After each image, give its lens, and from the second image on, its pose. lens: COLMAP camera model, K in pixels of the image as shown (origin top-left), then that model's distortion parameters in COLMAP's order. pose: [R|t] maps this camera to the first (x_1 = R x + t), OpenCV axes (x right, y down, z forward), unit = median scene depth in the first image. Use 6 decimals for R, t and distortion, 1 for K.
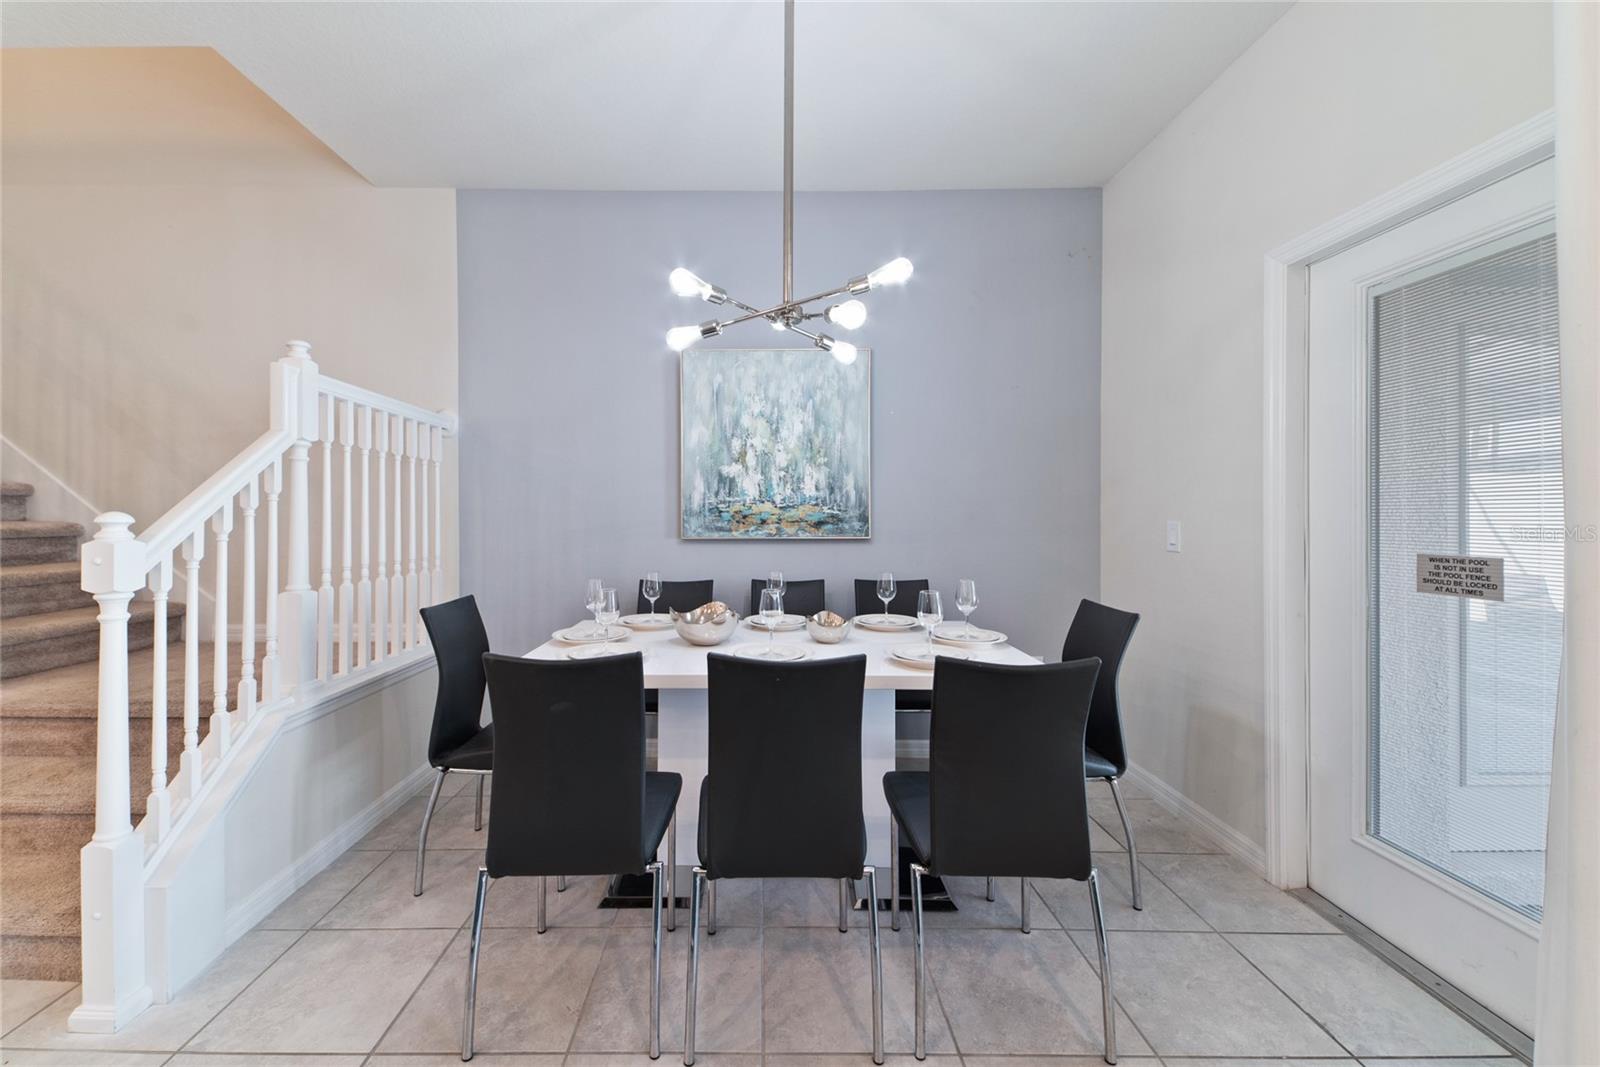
lens RADIAL K [[620.5, 0, 775.0], [0, 620.5, 519.1], [0, 0, 1]] dist [0.020140, -0.008503]
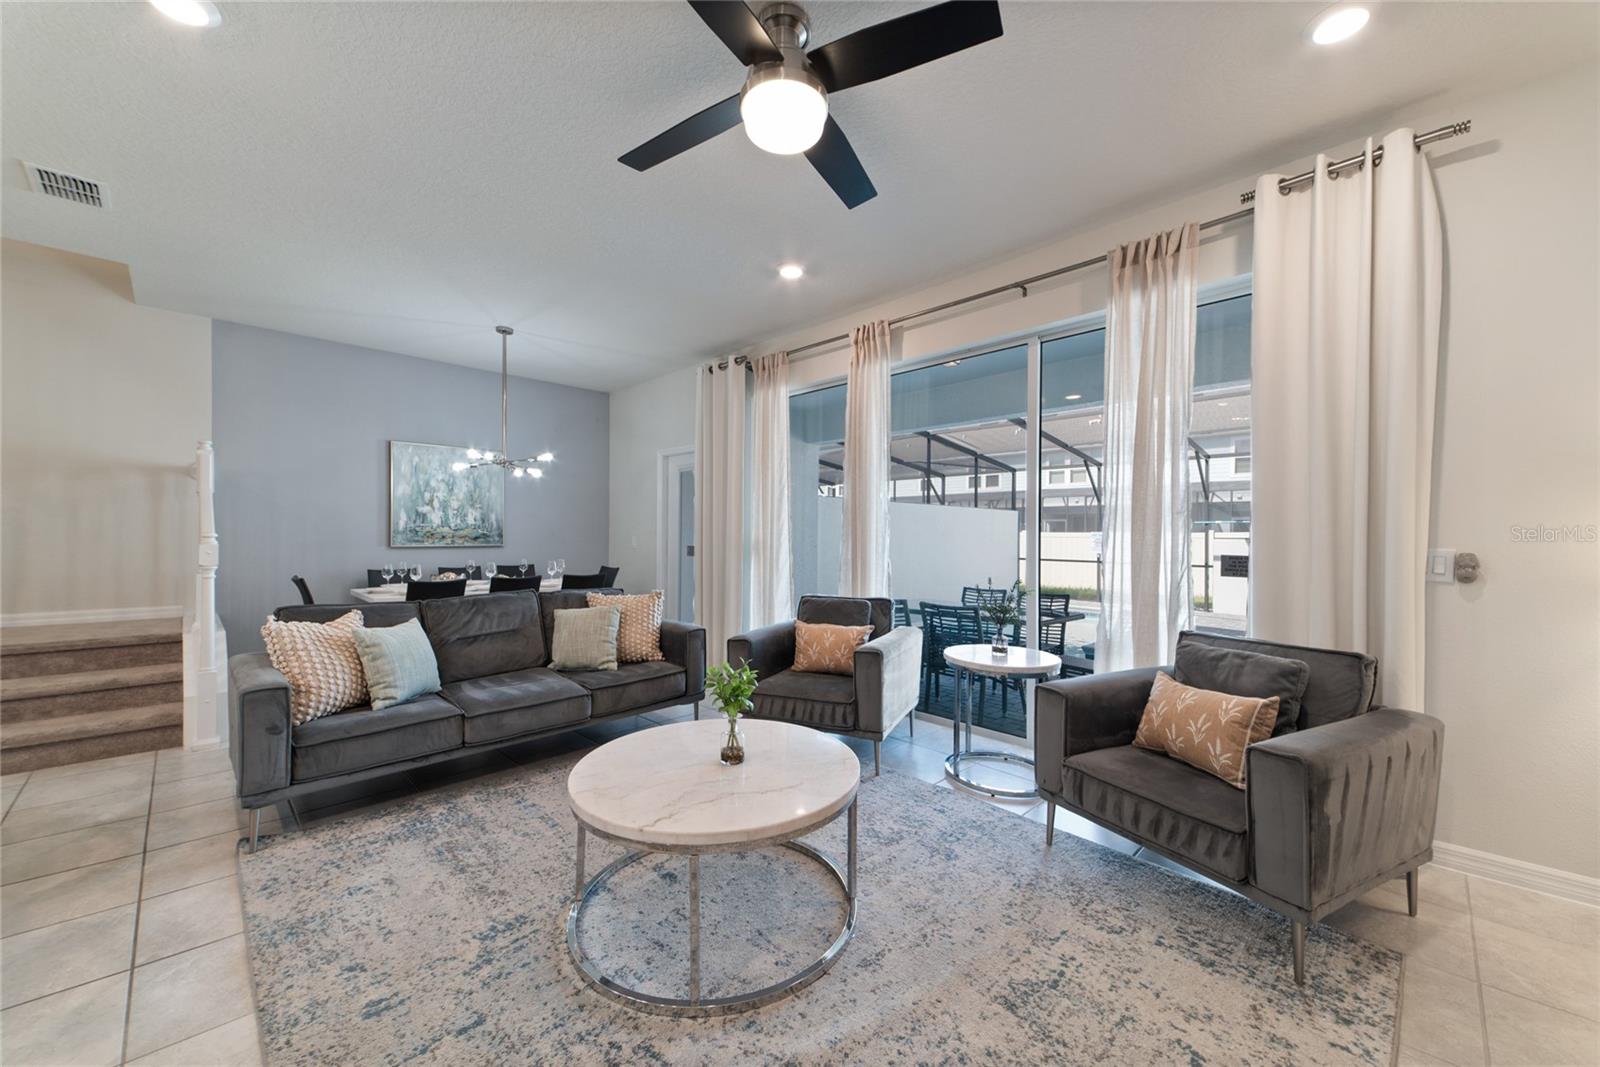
lens RADIAL K [[620.5, 0, 796.9], [0, 620.5, 528.6], [0, 0, 1]] dist [0.020140, -0.008503]
pose [[0.722711, 0.009608, 0.691084, -0.555921], [-0.000360, 0.999908, -0.013525, 0.003636], [-0.691150, 0.009526, 0.722648, -1.122036]]
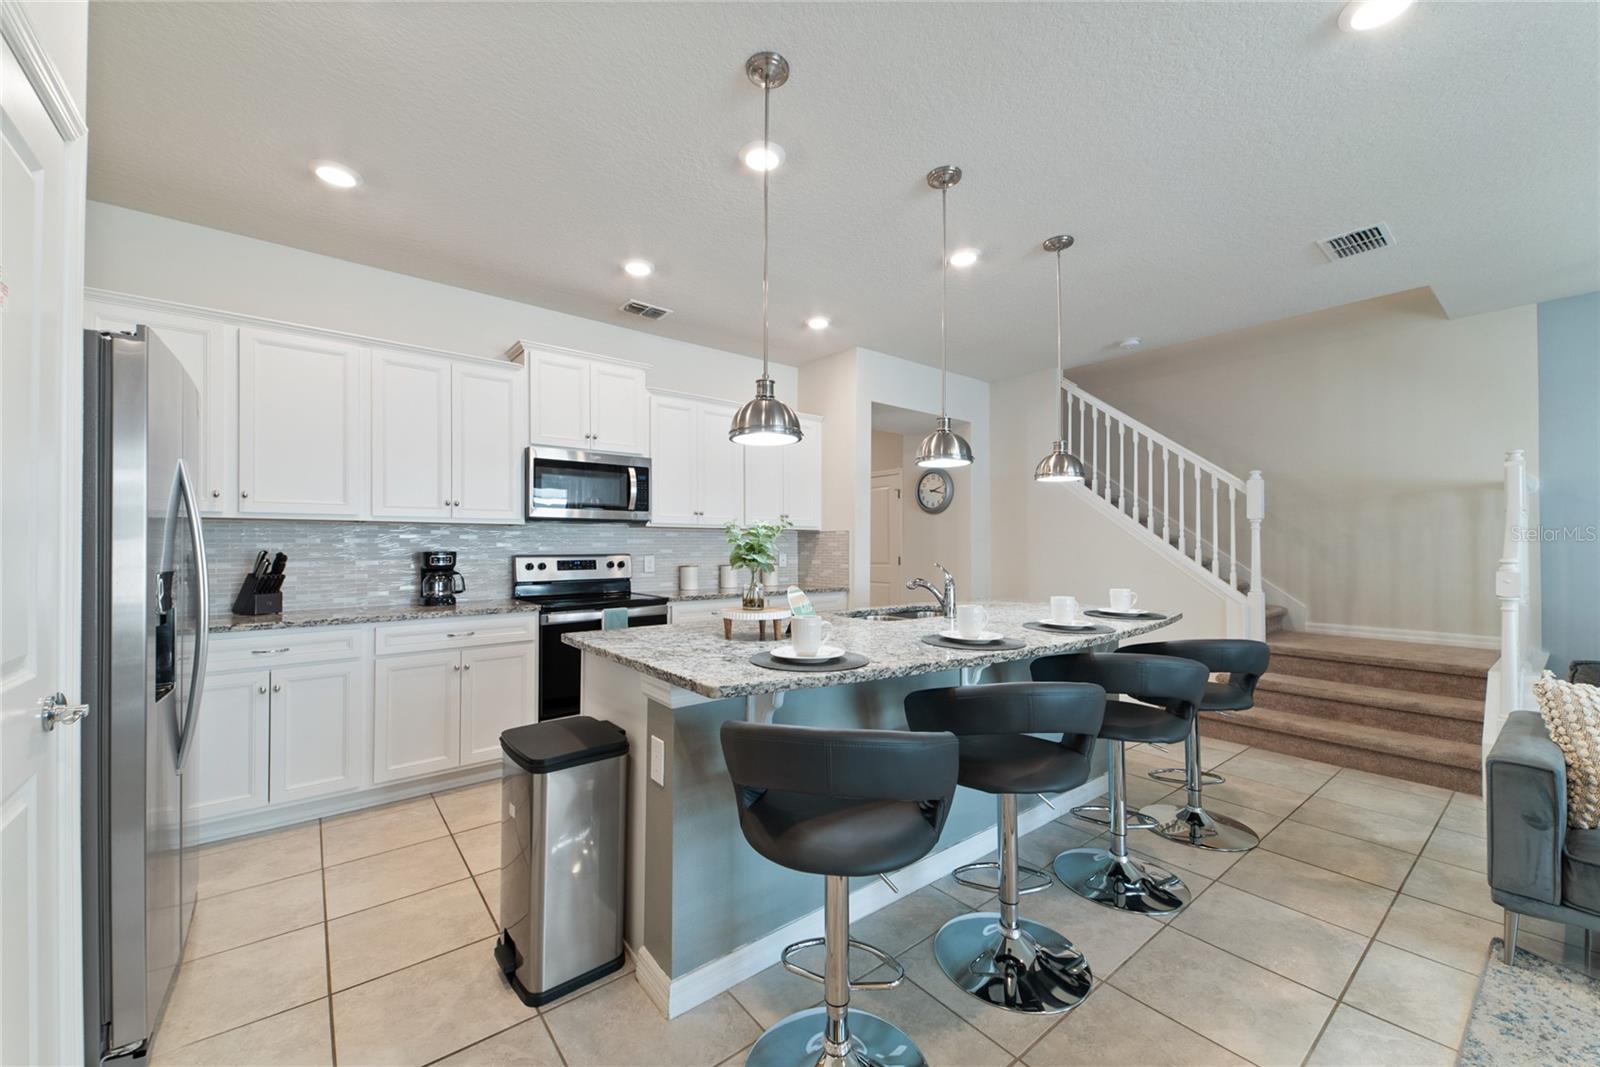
lens RADIAL K [[620.5, 0, 797.5], [0, 620.5, 533.4], [0, 0, 1]] dist [0.020140, -0.008503]
pose [[0.601920, -0.016973, -0.798376, -0.424953], [-0.004138, 0.999694, -0.024373, -0.013892], [0.798546, 0.017974, 0.601665, -1.034140]]
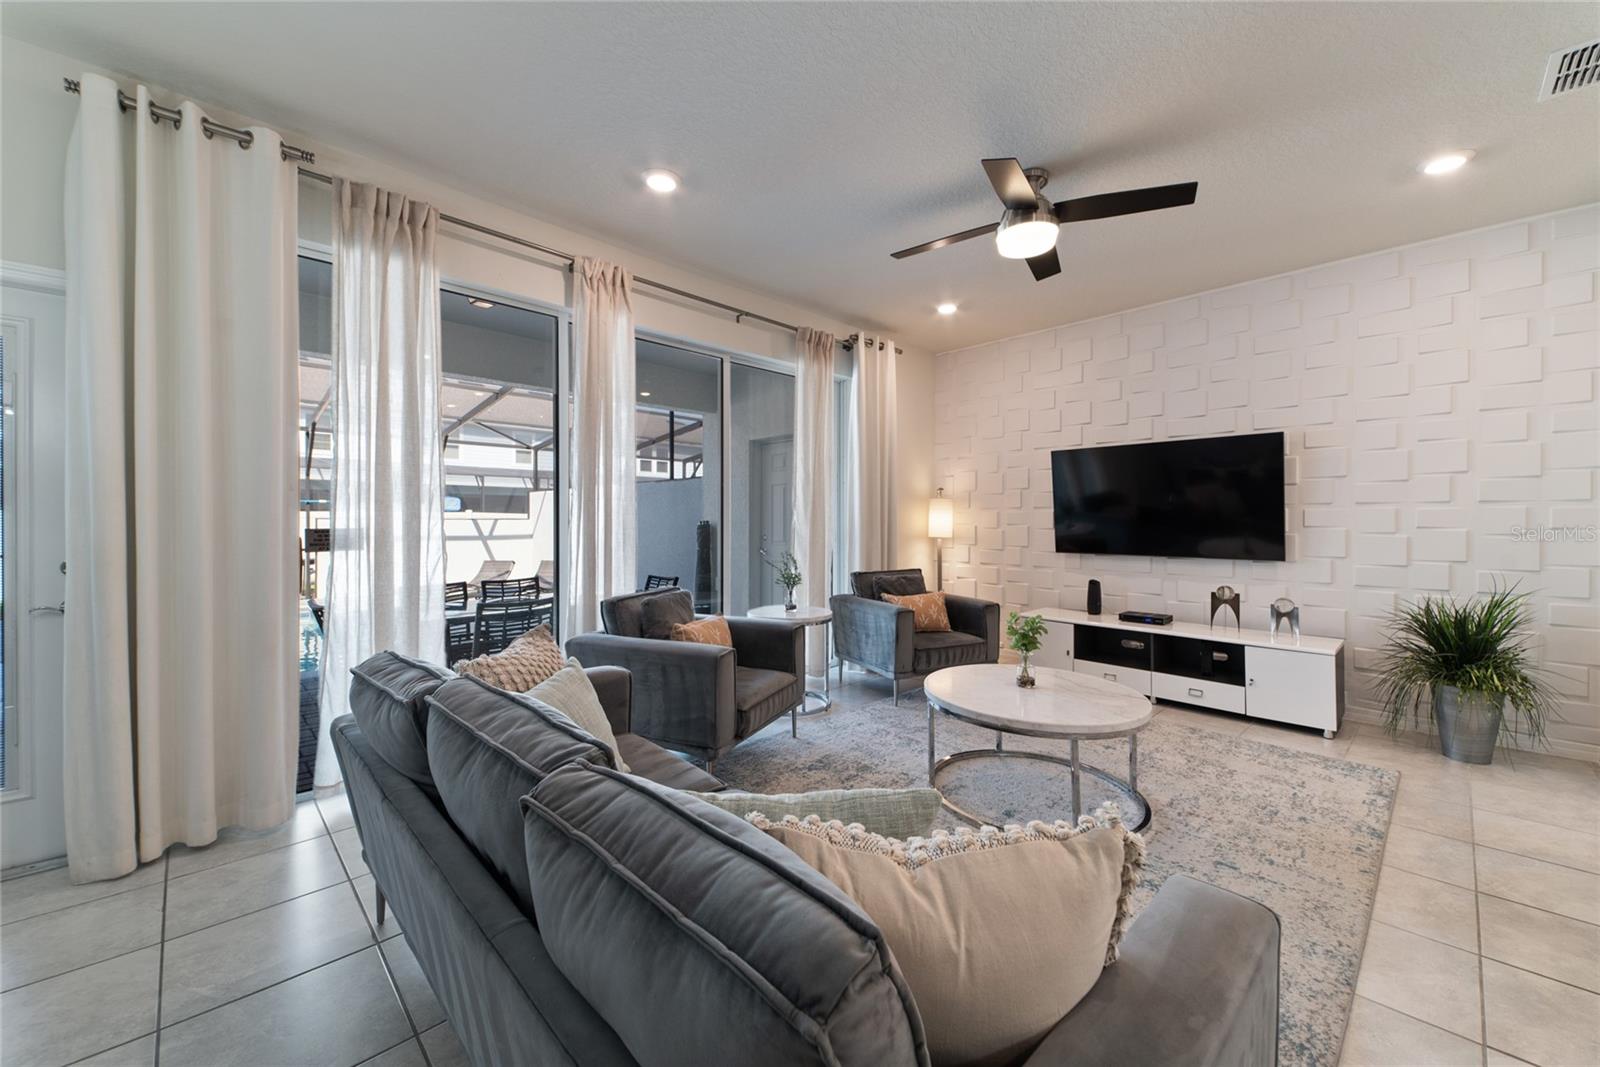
lens RADIAL K [[620.5, 0, 800.4], [0, 620.5, 522.2], [0, 0, 1]] dist [0.020140, -0.008503]
pose [[-0.687738, -0.008587, 0.725908, -0.577448], [-0.001371, 0.999944, 0.010530, -0.006915], [-0.725958, 0.006247, -0.687711, 0.323895]]
